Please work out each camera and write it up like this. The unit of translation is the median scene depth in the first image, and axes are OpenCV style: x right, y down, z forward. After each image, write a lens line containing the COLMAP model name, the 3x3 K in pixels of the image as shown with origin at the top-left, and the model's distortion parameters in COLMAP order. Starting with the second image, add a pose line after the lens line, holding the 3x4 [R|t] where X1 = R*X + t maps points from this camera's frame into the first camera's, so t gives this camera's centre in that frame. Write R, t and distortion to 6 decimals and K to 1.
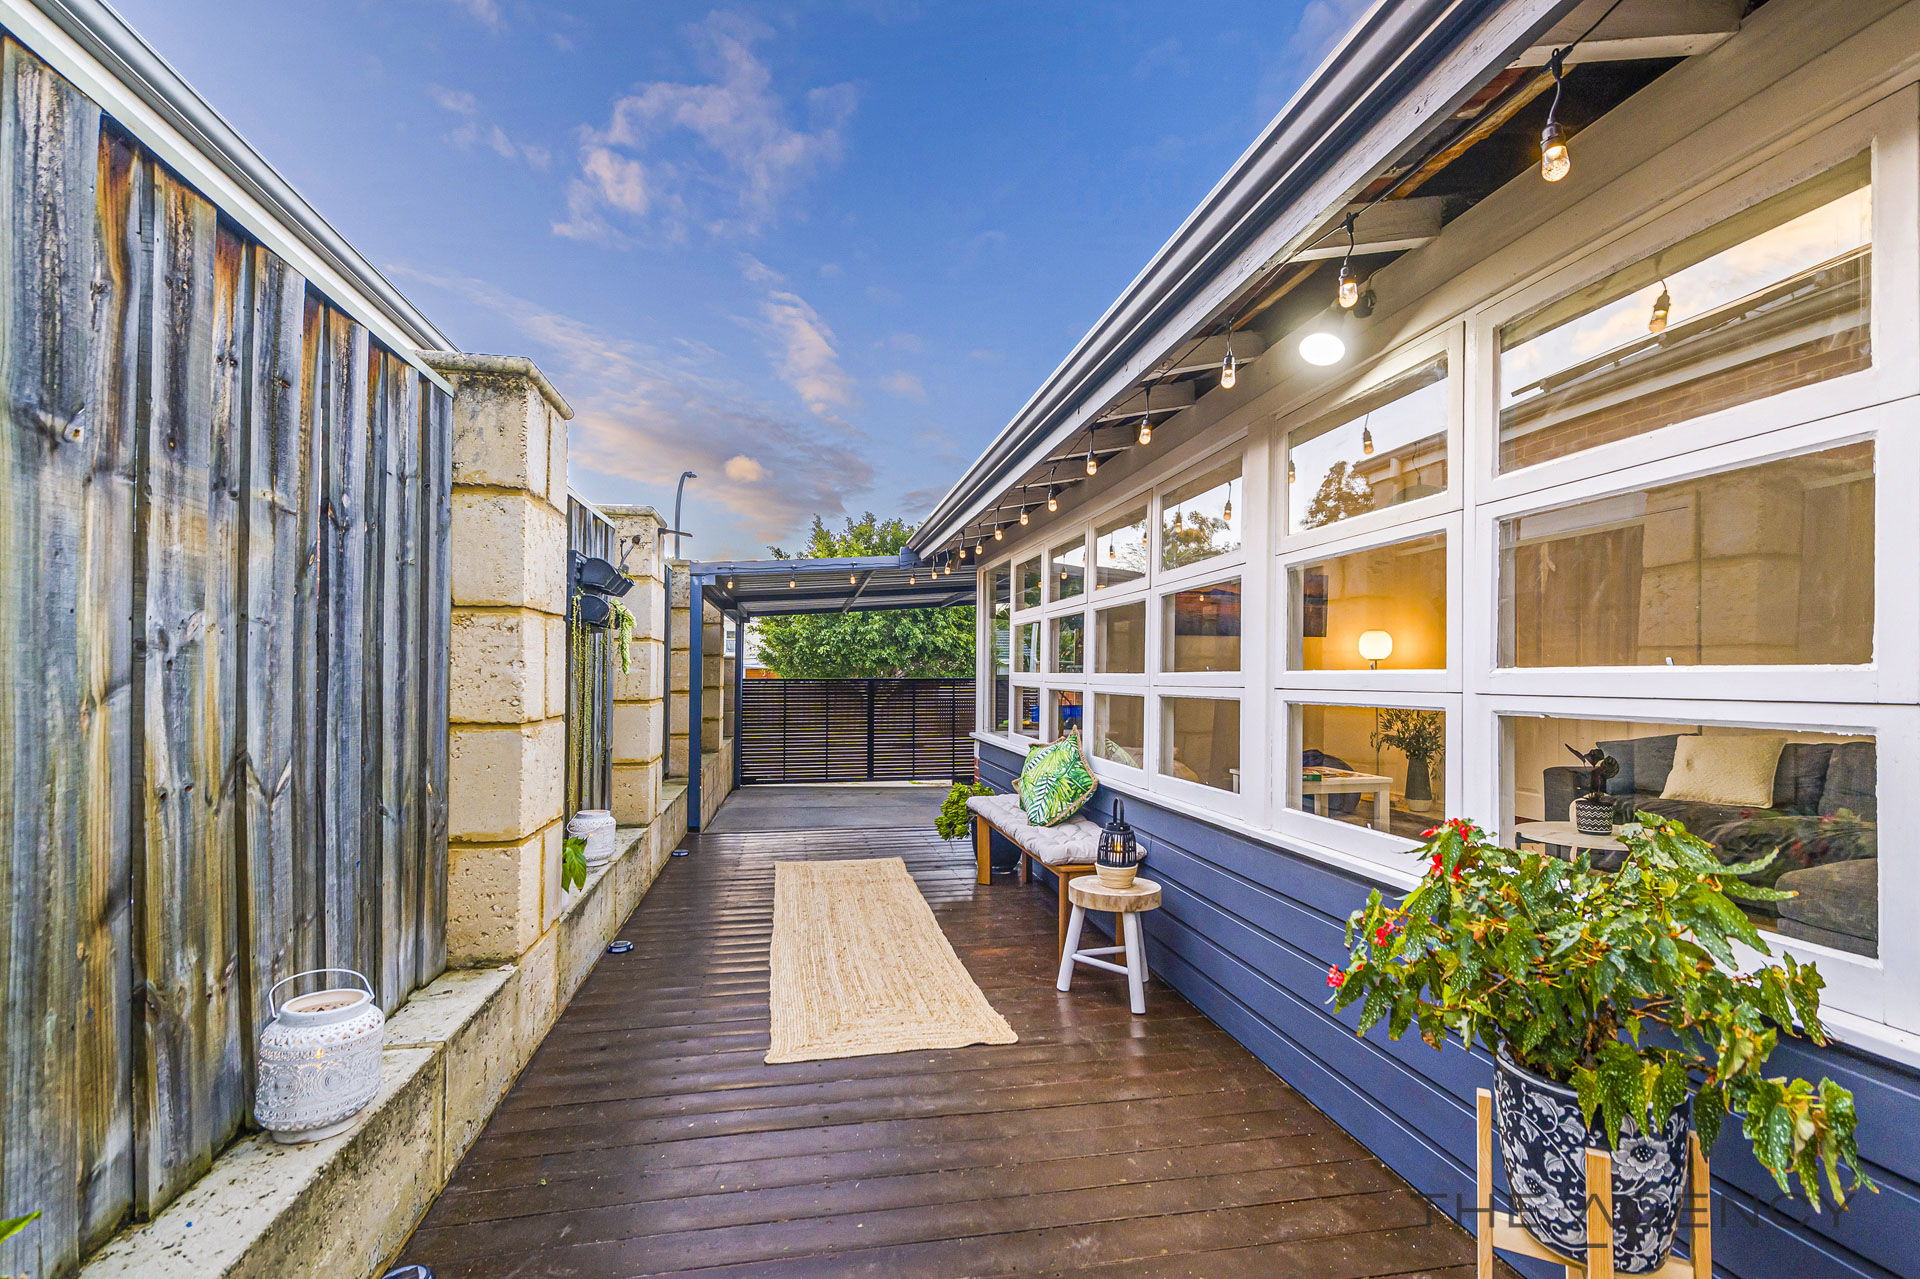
lens RADIAL K [[881.2, 0, 962.9], [0, 881.2, 681.7], [0, 0, 1]] dist [-0.000144, -0.000015]
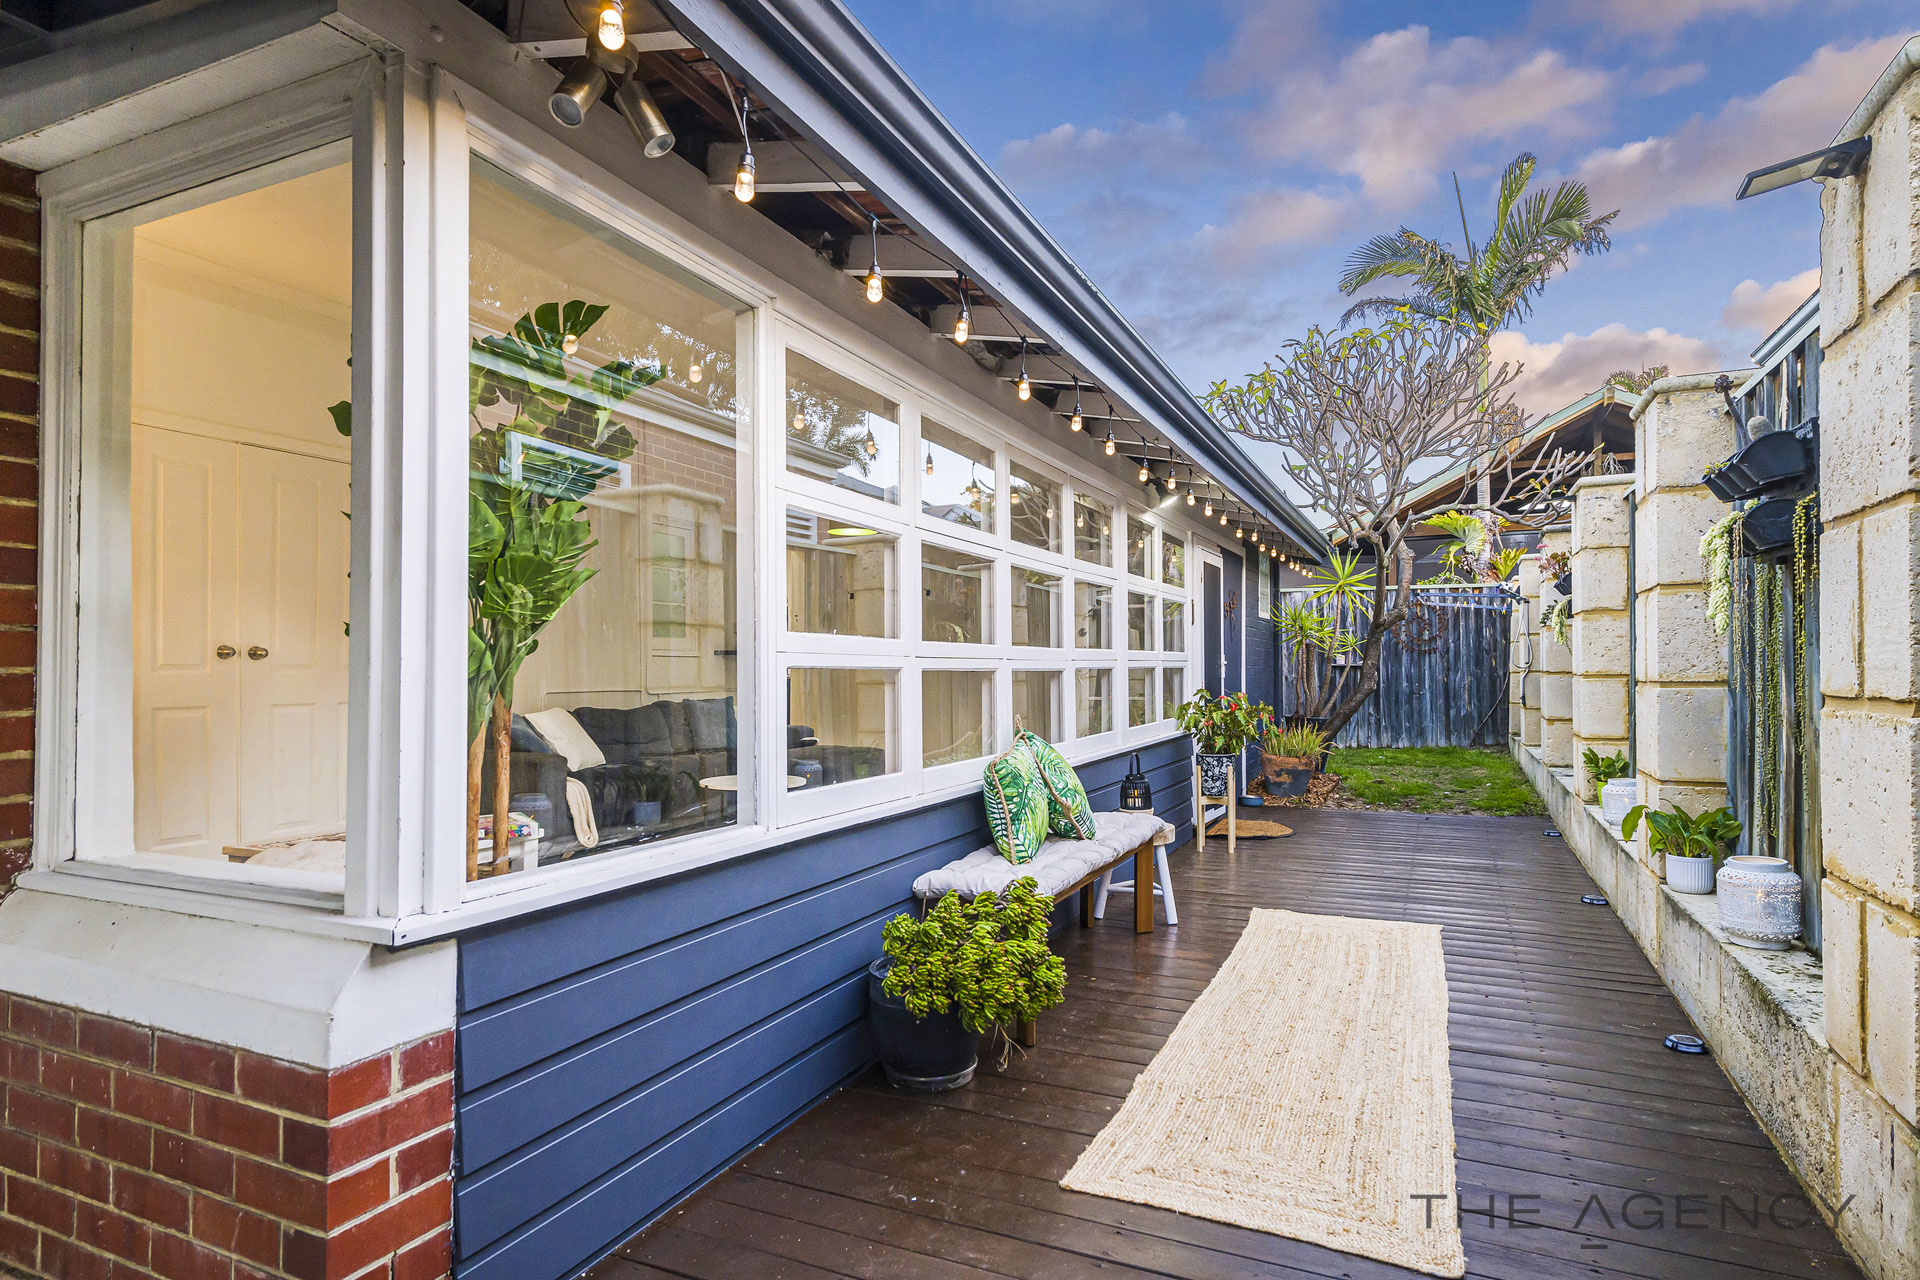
lens RADIAL K [[1040.2, 0, 959.3], [0, 1040.2, 638.2], [0, 0, 1]] dist [0.001158, 0.000187]
pose [[-0.809970, -0.008467, 0.586410, -0.401589], [-0.014154, 0.999887, -0.005113, -0.004823], [-0.586300, -0.012441, -0.809998, 1.987386]]
